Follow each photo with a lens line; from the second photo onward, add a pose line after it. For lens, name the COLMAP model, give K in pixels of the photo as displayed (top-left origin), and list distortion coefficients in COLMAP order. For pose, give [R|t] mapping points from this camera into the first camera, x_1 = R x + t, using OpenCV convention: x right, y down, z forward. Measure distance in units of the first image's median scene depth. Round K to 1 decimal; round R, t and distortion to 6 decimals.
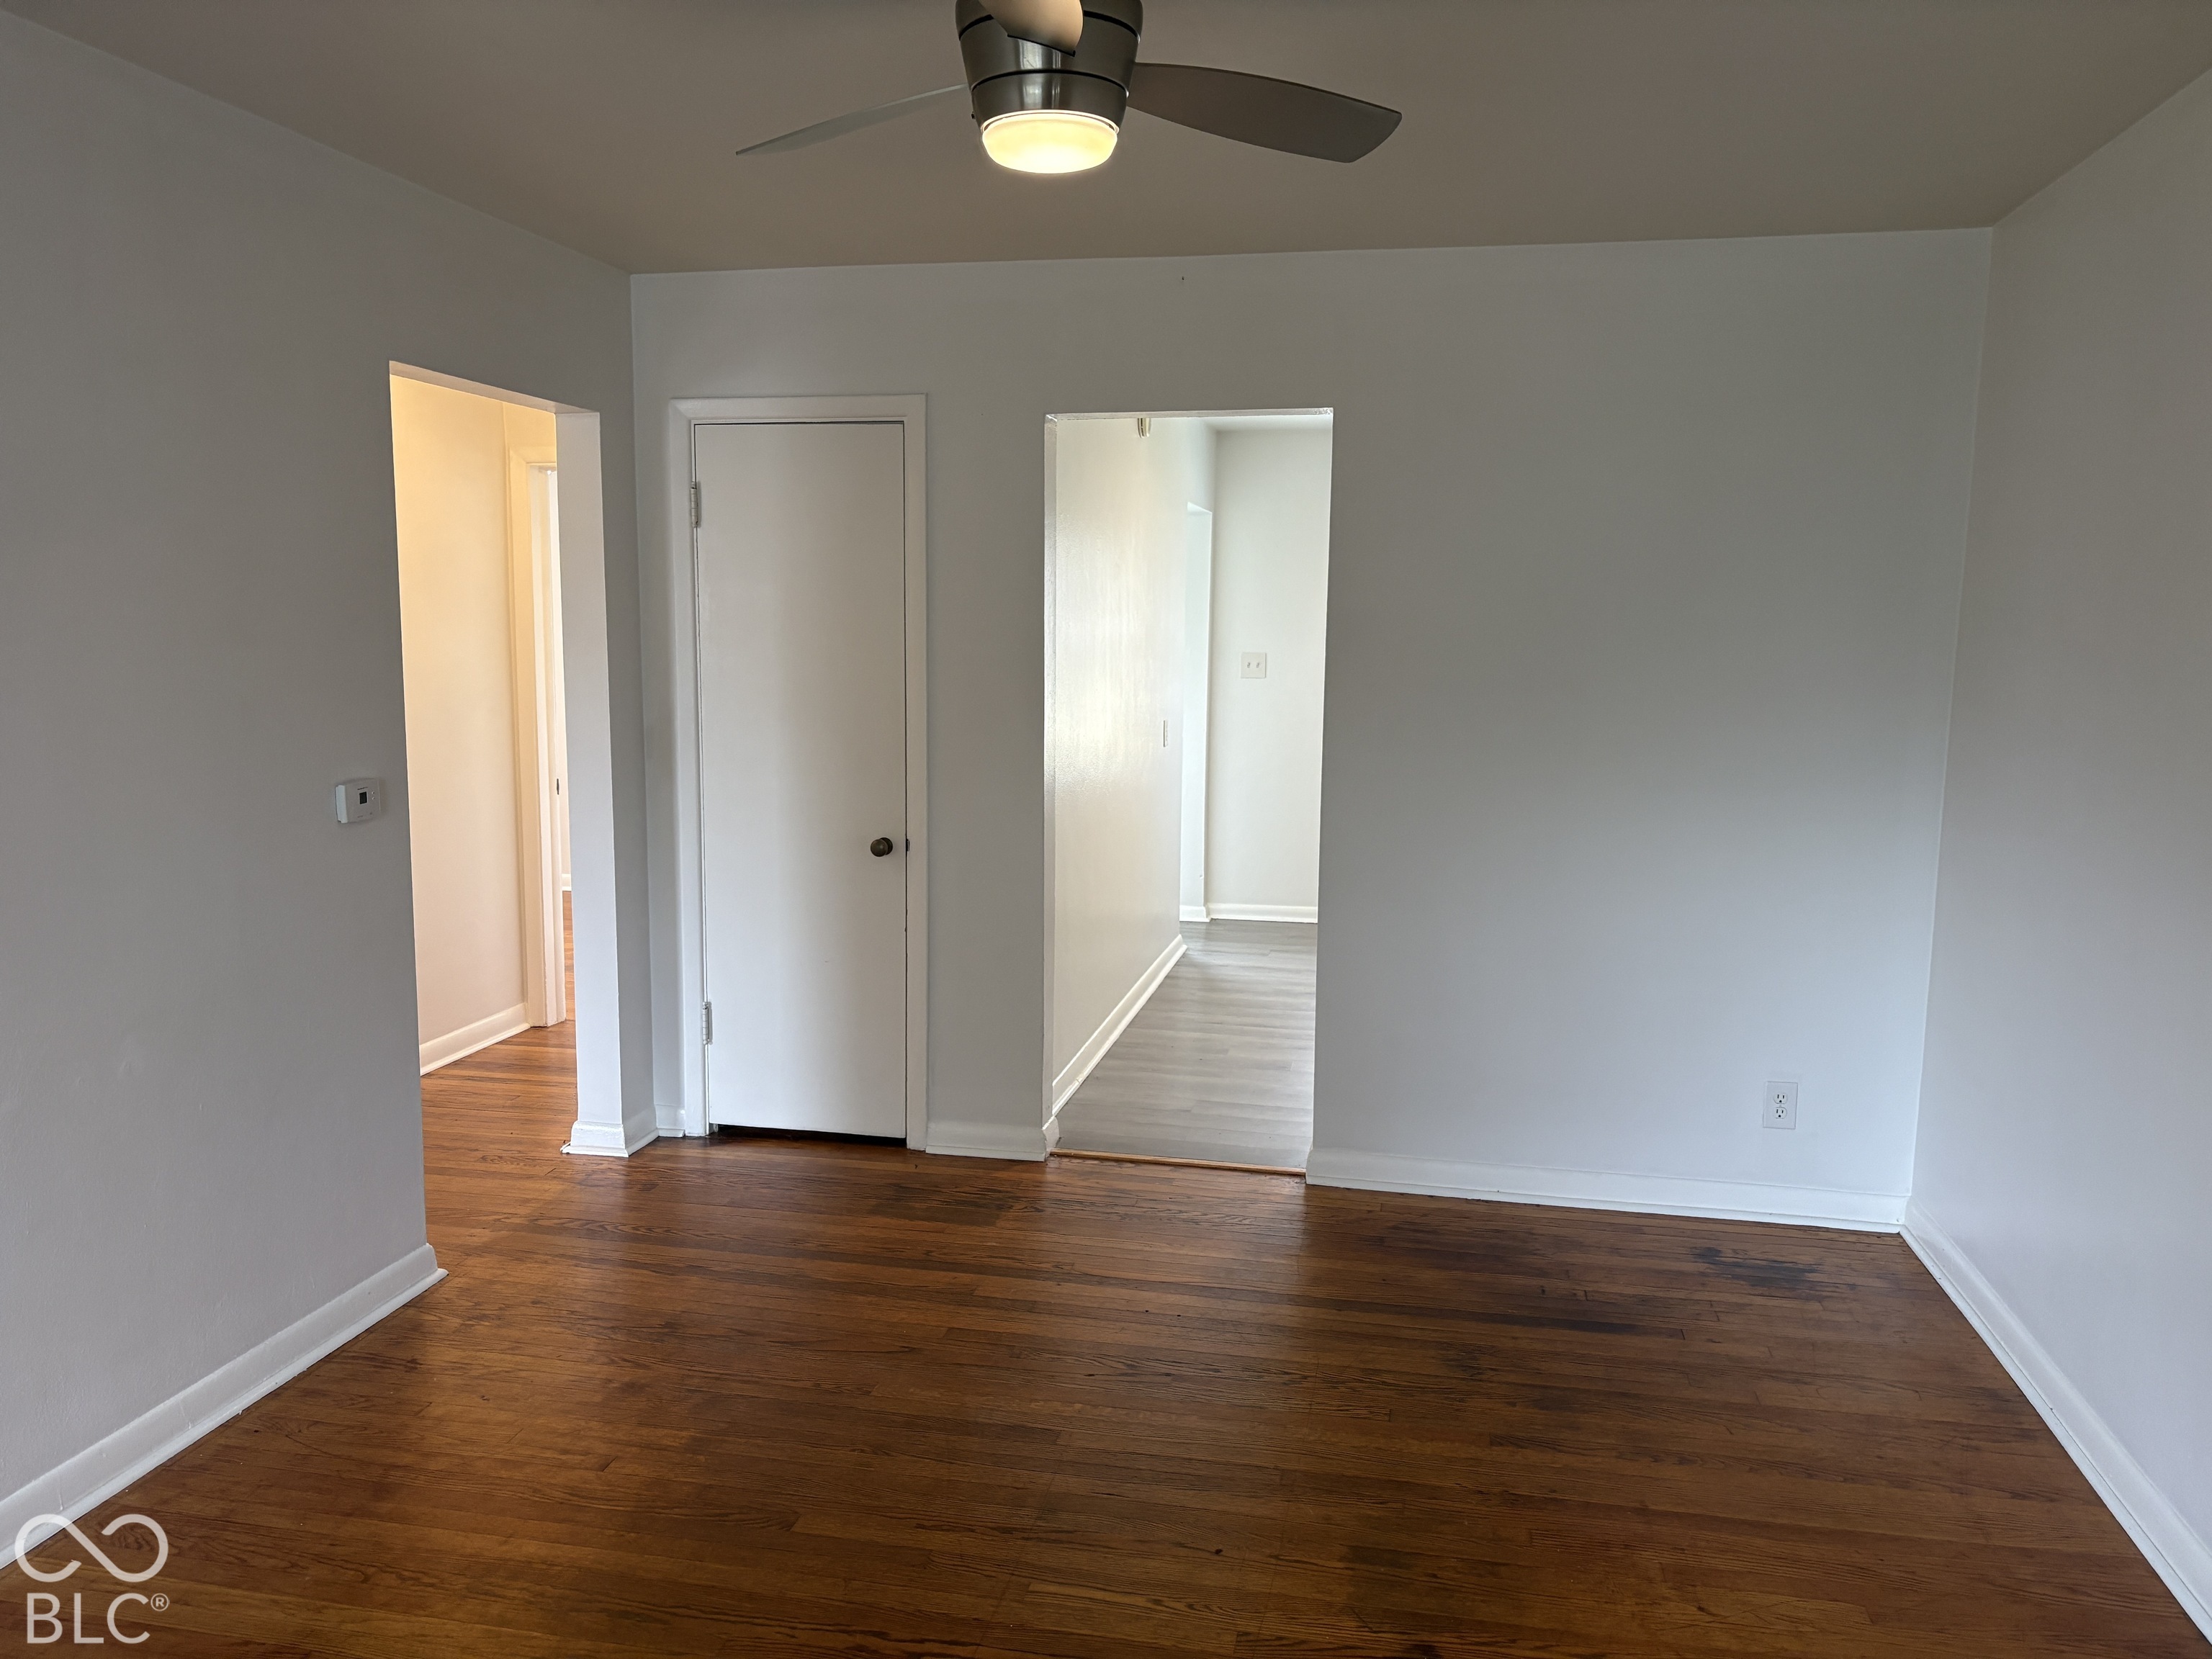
lens RADIAL K [[1734.0, 0, 1110.8], [0, 1734.0, 831.8], [0, 0, 1]] dist [0.053402, -0.015586]
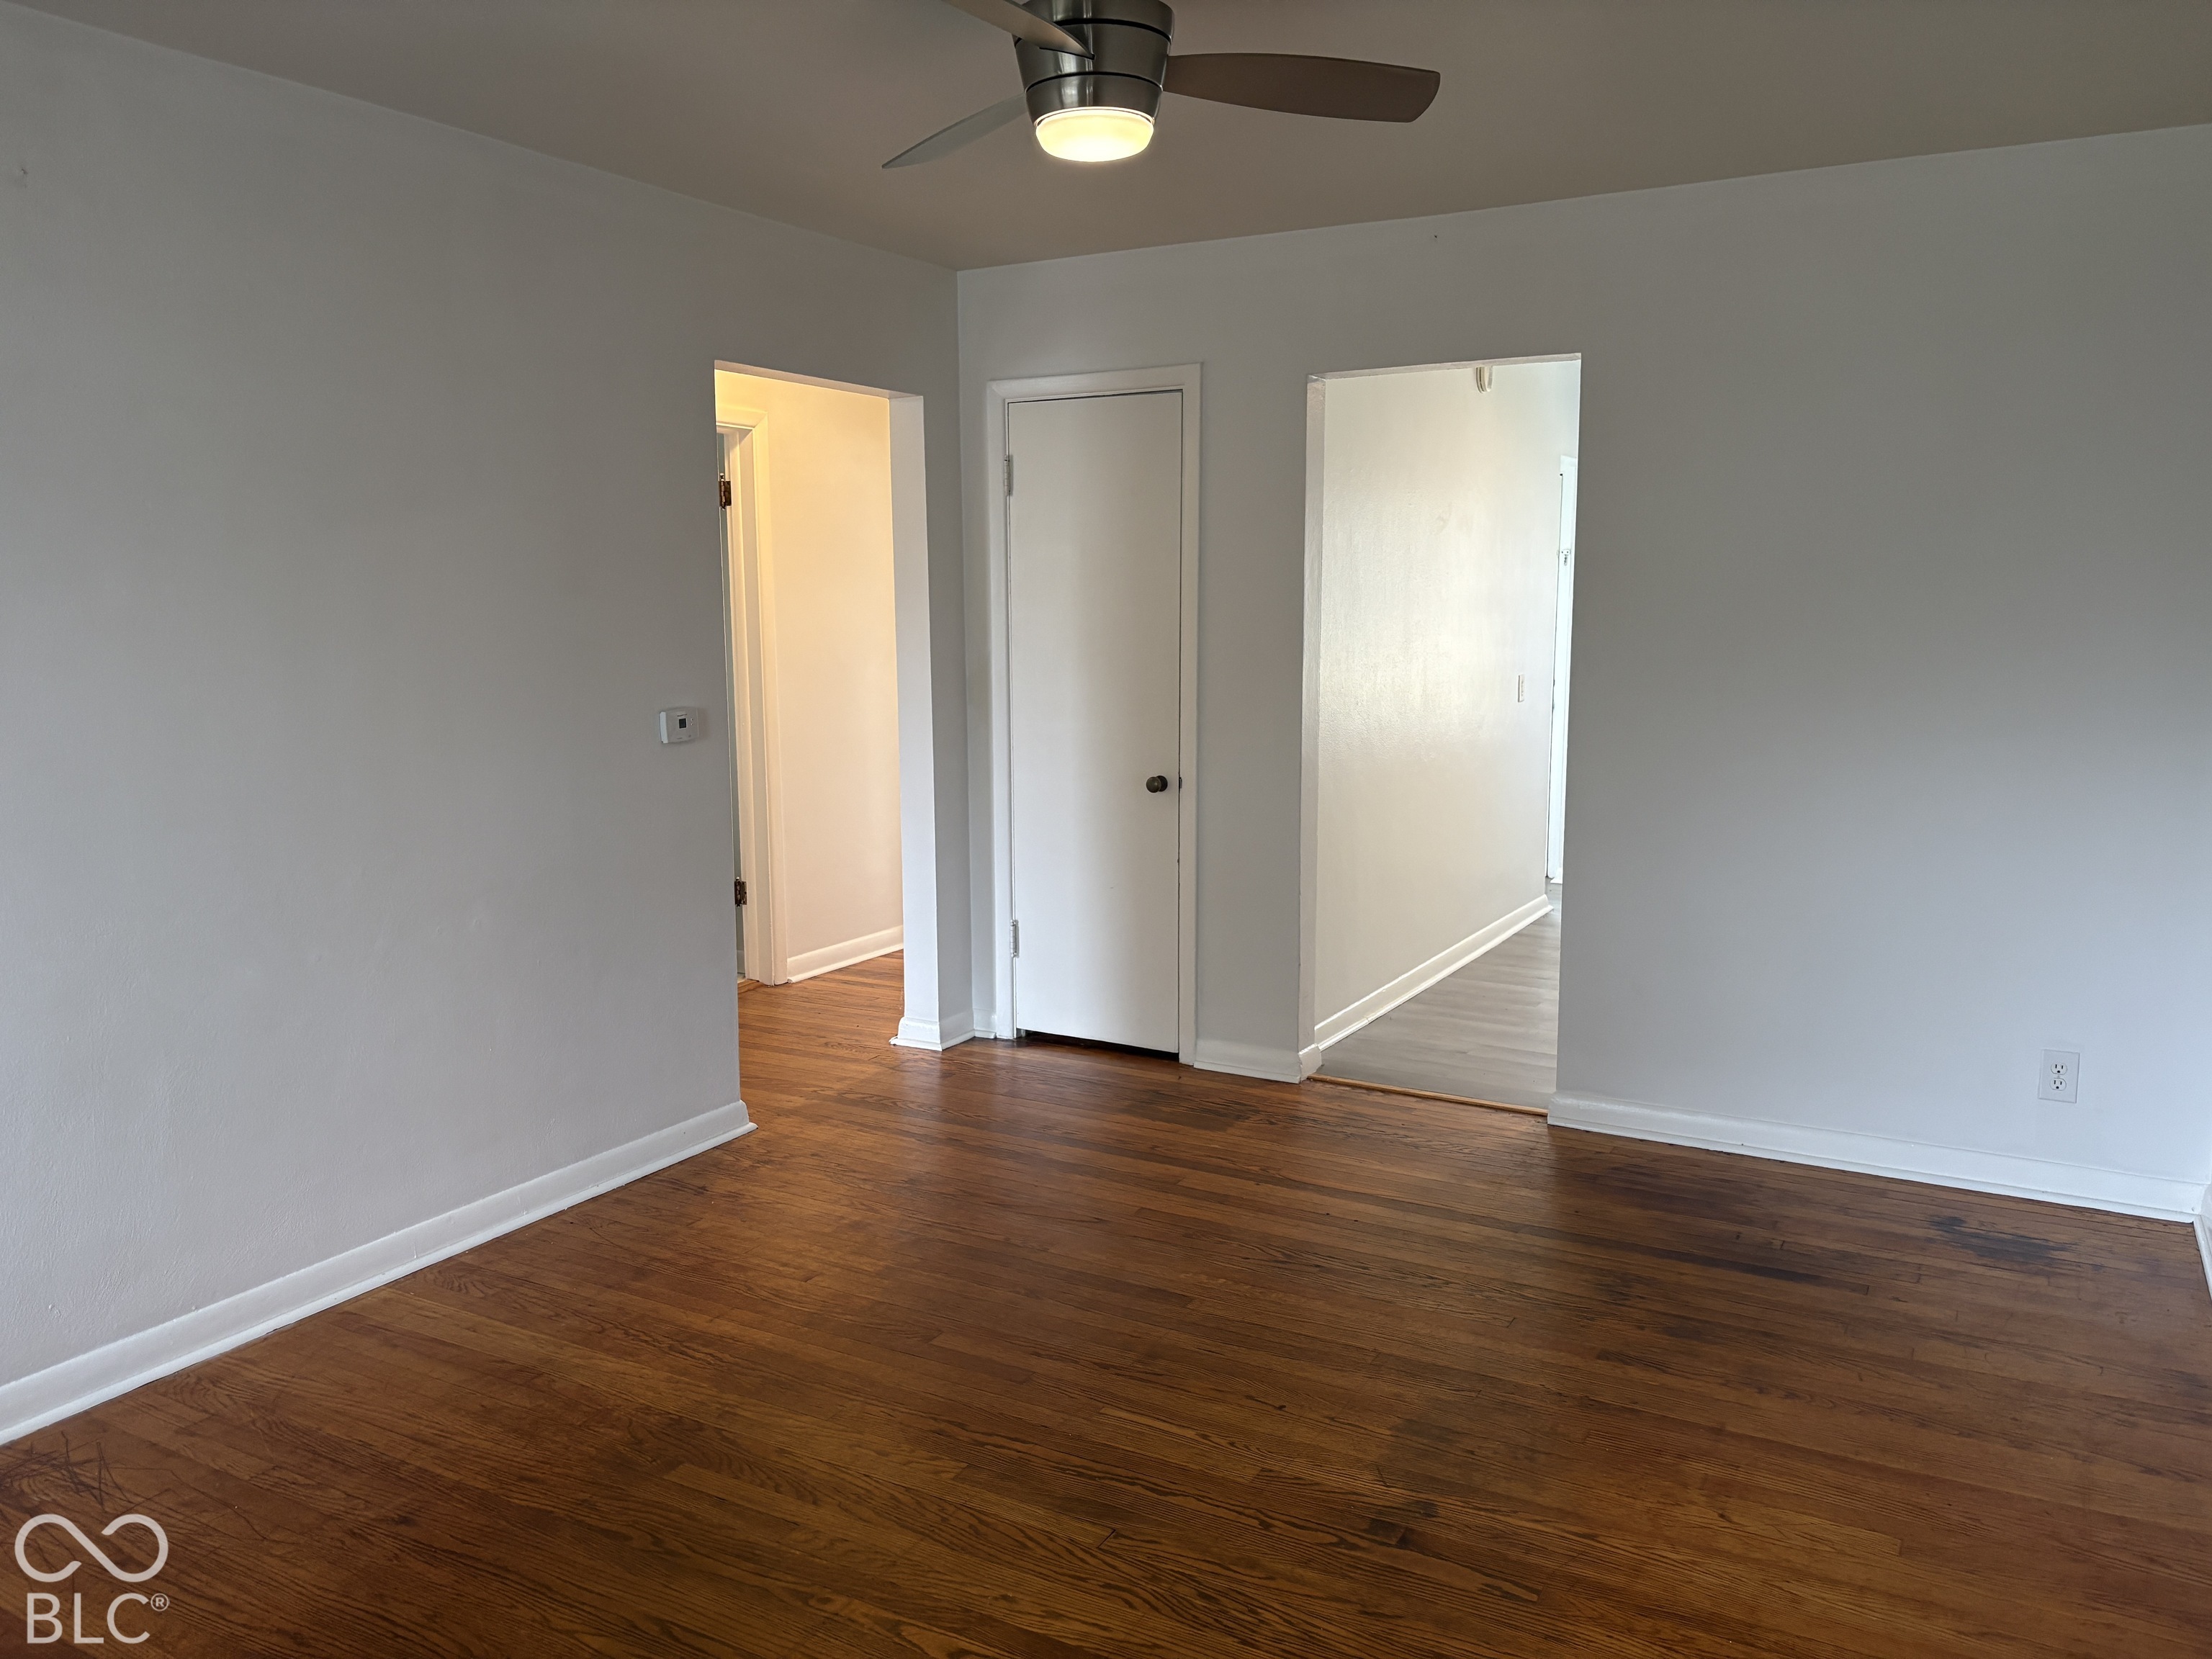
lens RADIAL K [[1734.0, 0, 1110.8], [0, 1734.0, 831.8], [0, 0, 1]] dist [0.053402, -0.015586]
pose [[0.951853, 0.028900, -0.305191, 0.203381], [-0.024752, 0.999541, 0.017451, 0.024222], [0.305555, -0.009056, 0.952131, -0.052628]]
